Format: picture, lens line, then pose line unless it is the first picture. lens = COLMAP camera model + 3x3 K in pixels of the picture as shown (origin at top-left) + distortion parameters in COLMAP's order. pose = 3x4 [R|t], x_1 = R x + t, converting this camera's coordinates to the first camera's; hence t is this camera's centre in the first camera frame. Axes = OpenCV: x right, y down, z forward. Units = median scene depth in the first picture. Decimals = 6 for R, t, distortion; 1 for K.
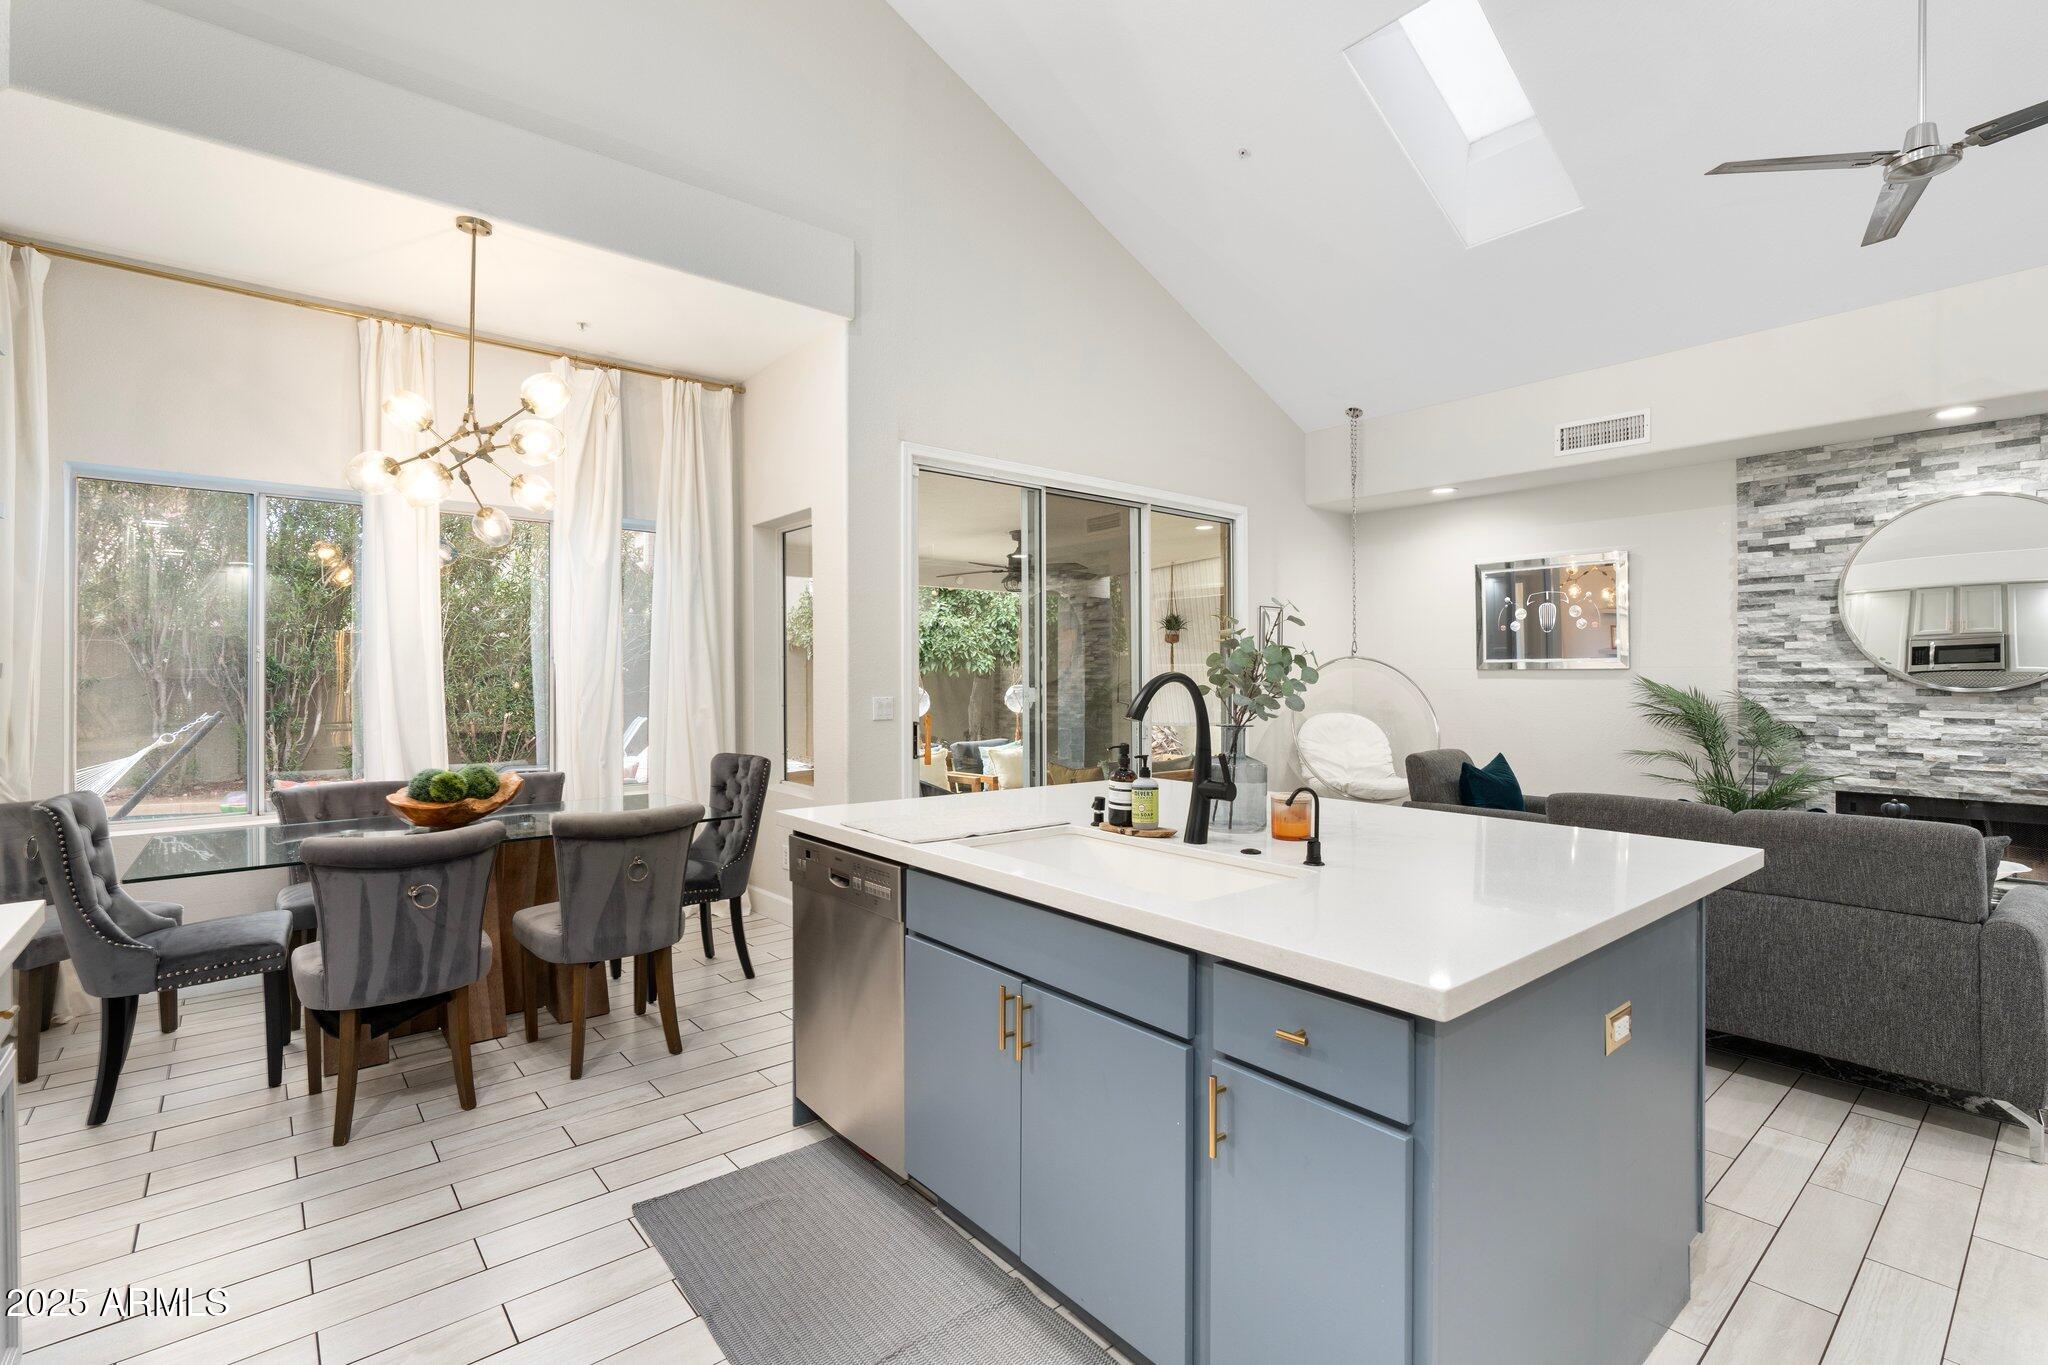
lens RADIAL K [[920.3, 0, 1023.4], [0, 920.3, 669.6], [0, 0, 1]] dist [0.000803, -0.000023]
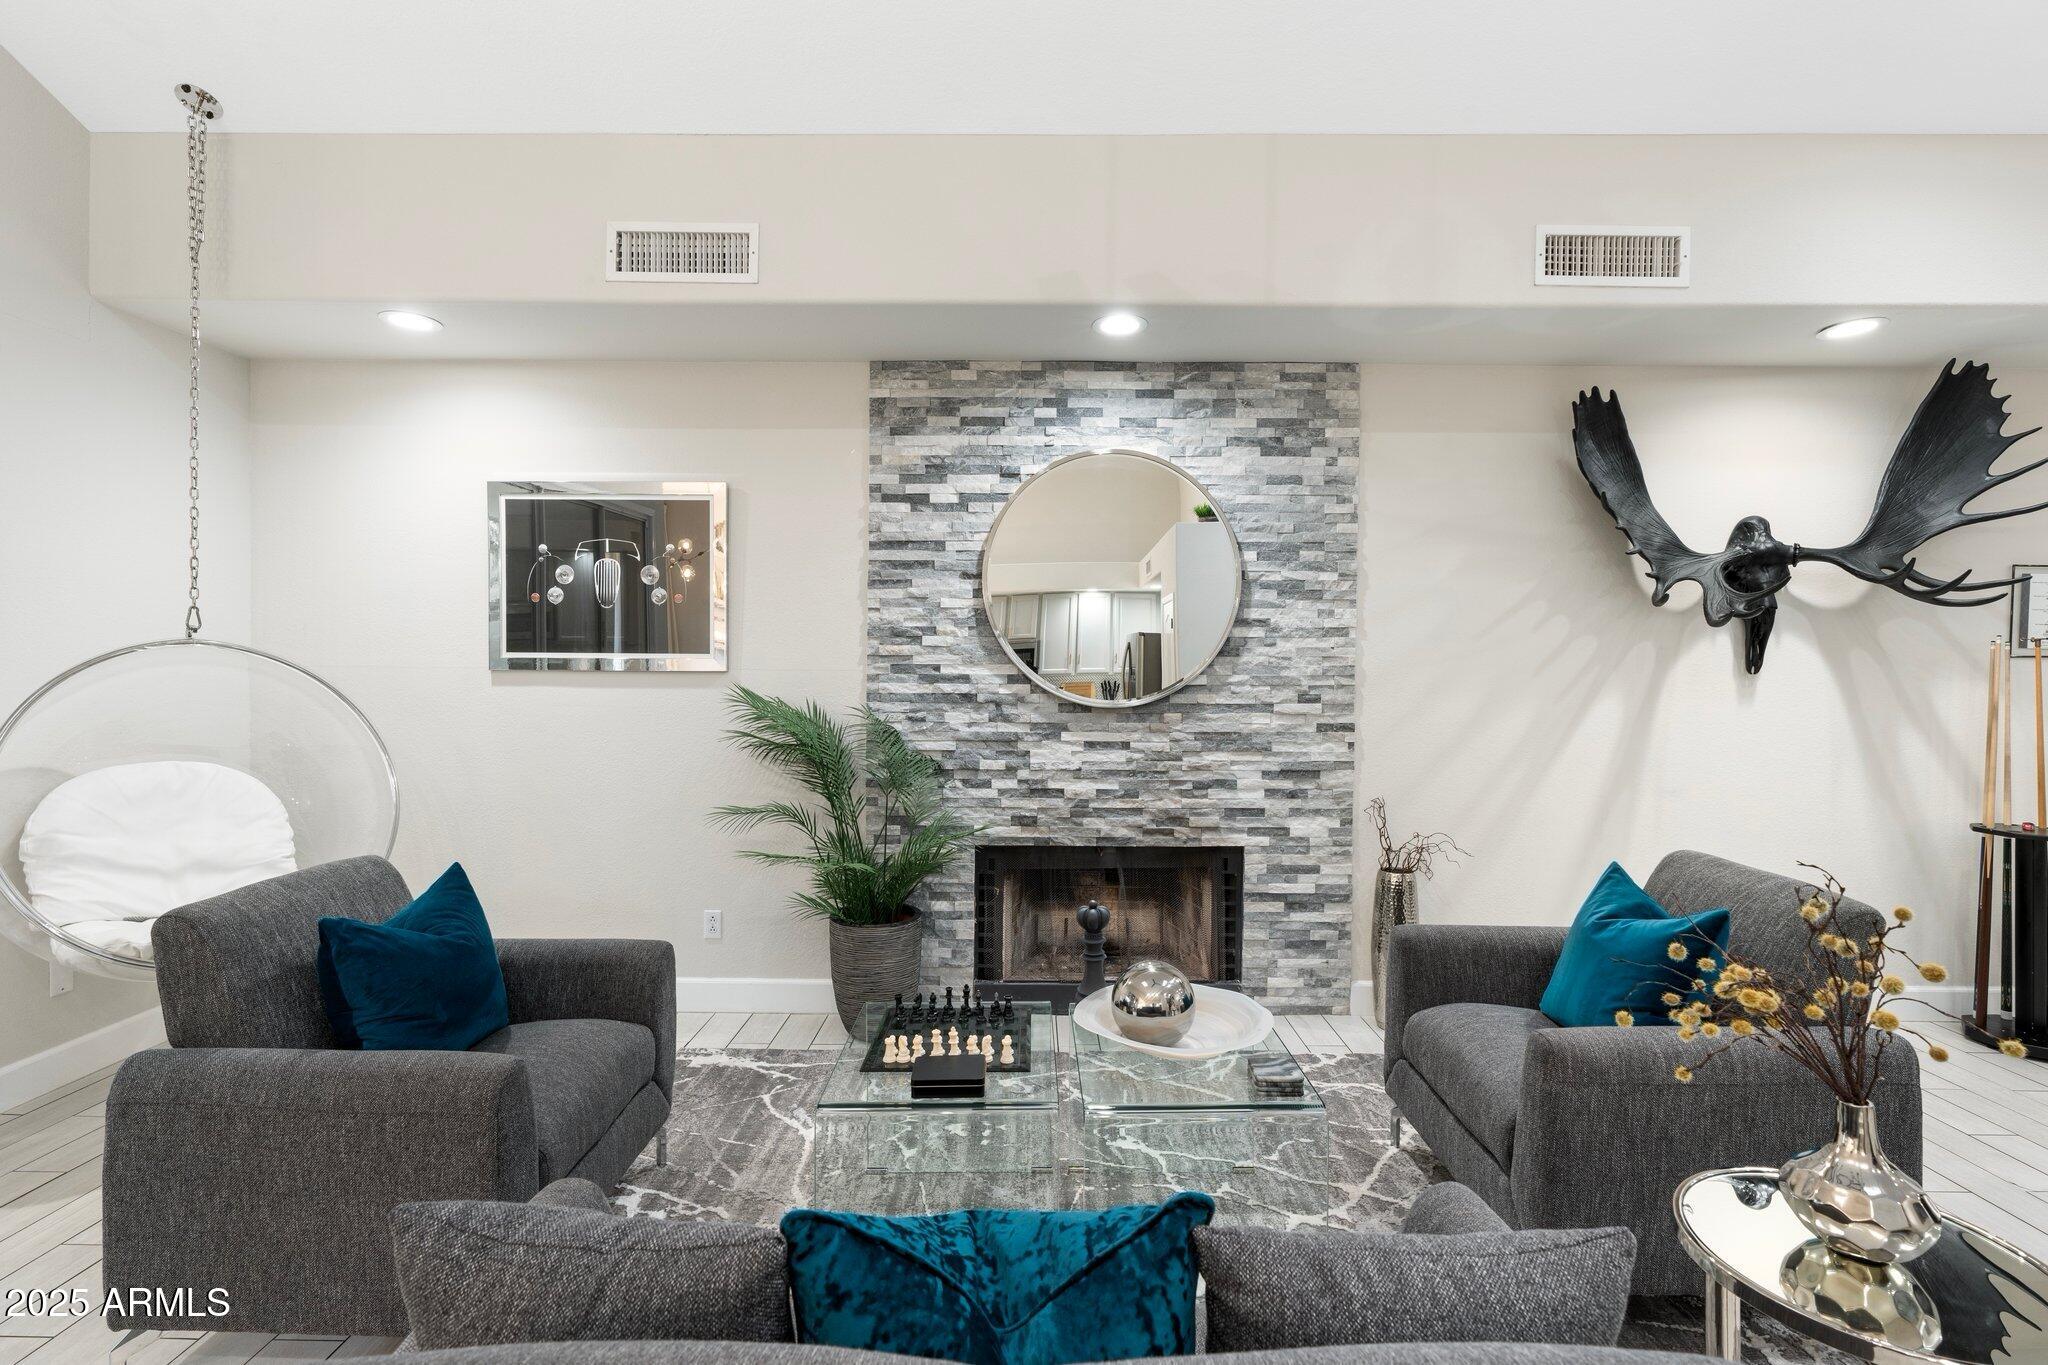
lens RADIAL K [[920.3, 0, 1025.7], [0, 920.3, 671.8], [0, 0, 1]] dist [0.000803, -0.000023]
pose [[0.646446, 0.006487, 0.762932, 0.358011], [-0.013153, 0.999910, 0.002643, -0.006093], [-0.762847, -0.011743, 0.646473, 0.505588]]
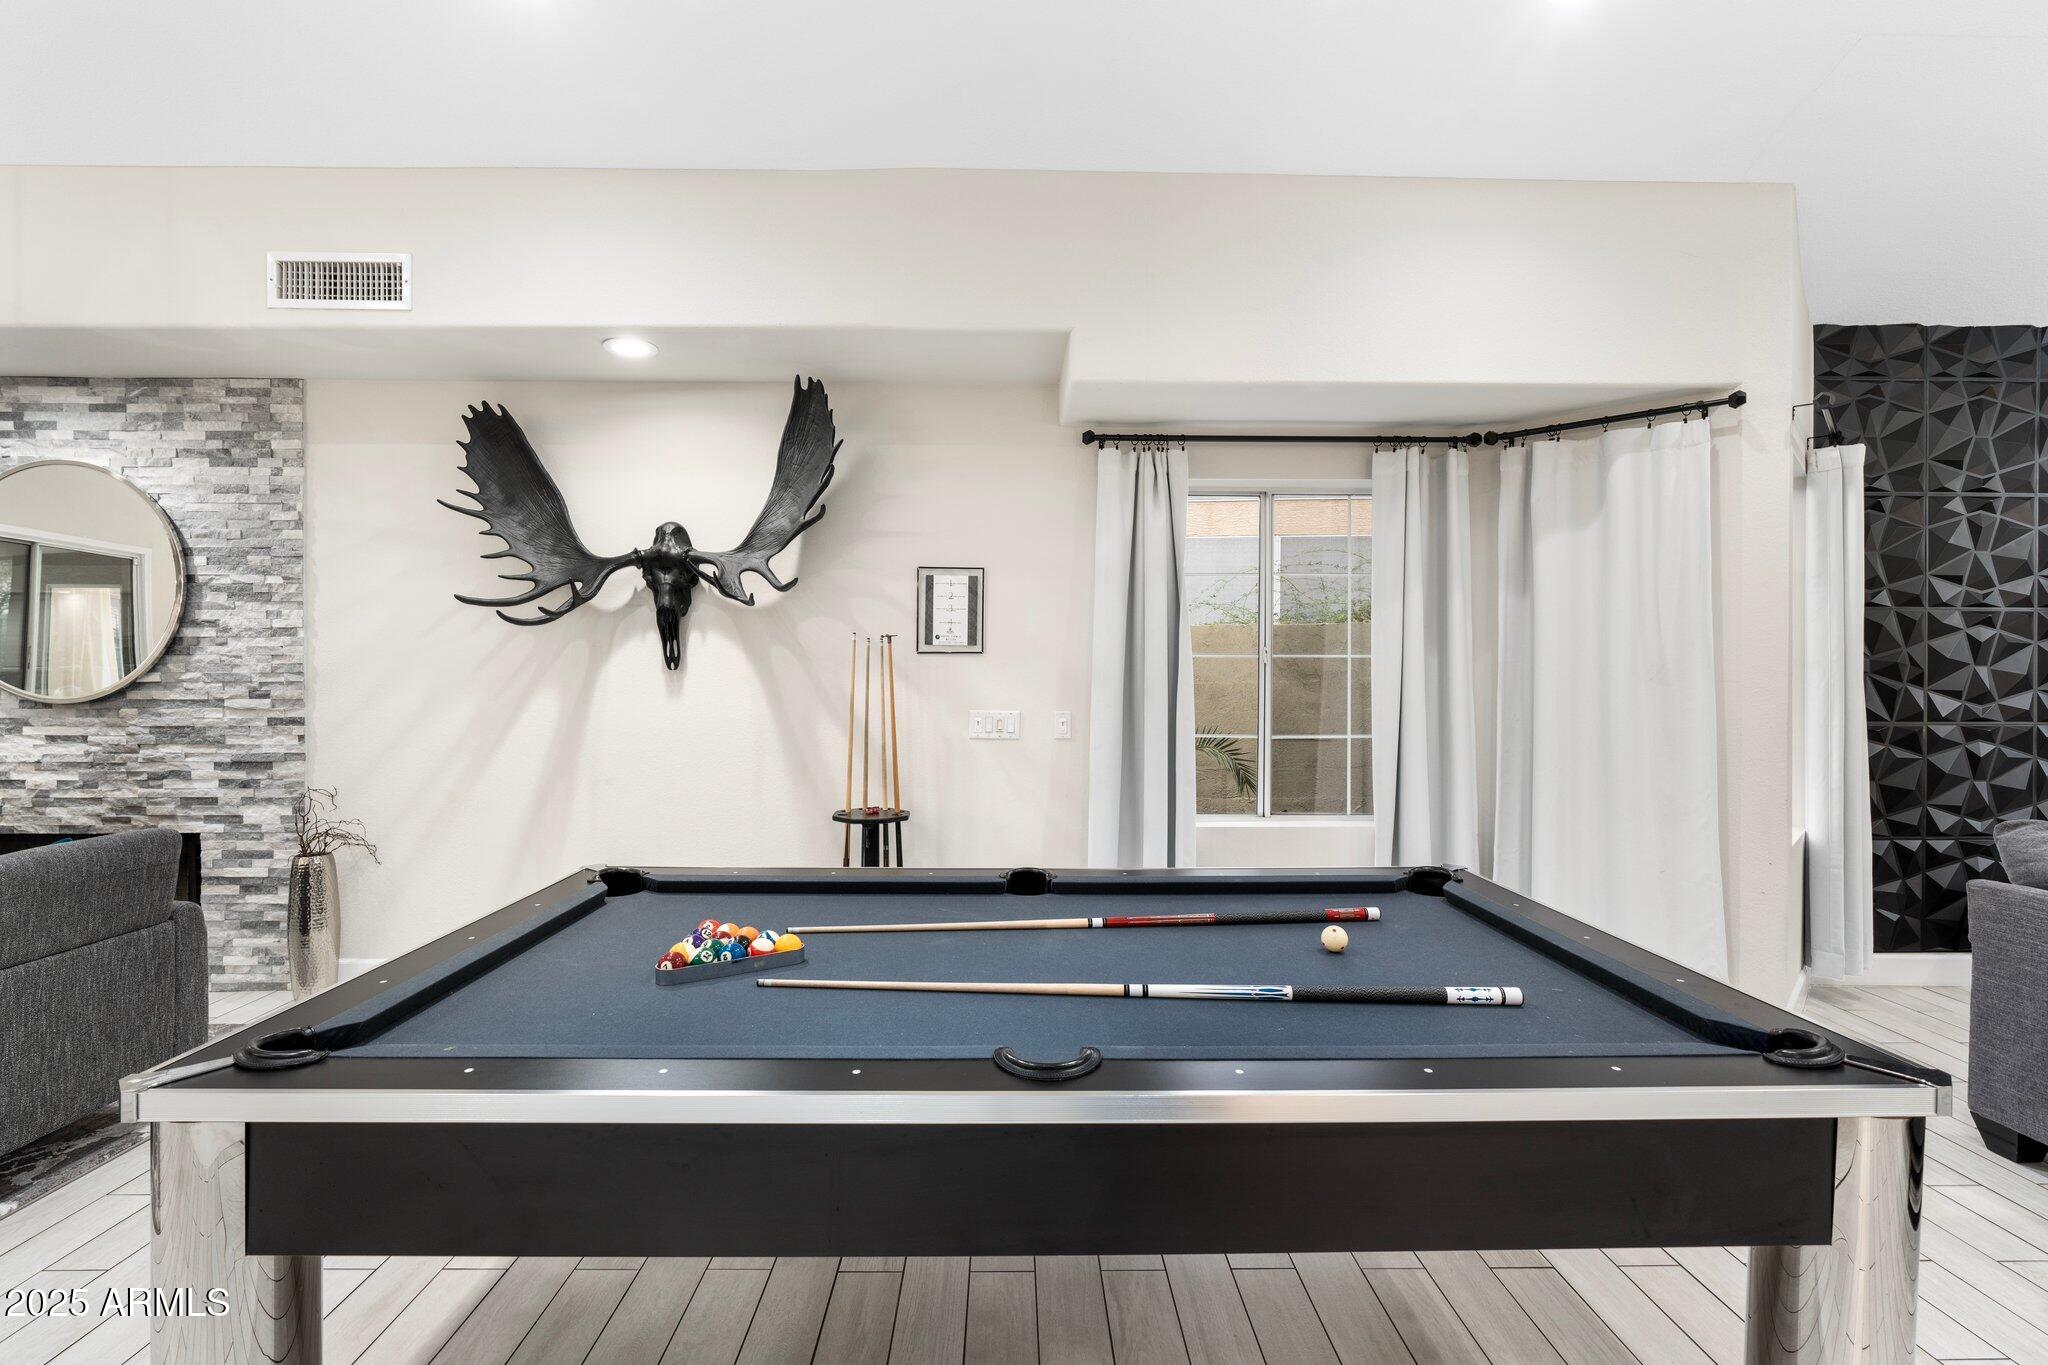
lens RADIAL K [[920.3, 0, 1021.0], [0, 920.3, 694.6], [0, 0, 1]] dist [0.000803, -0.000023]
pose [[0.634417, 0.002401, 0.772987, 0.853015], [-0.009071, 0.999949, 0.004339, 0.004878], [-0.772938, -0.009764, 0.634407, -0.166552]]
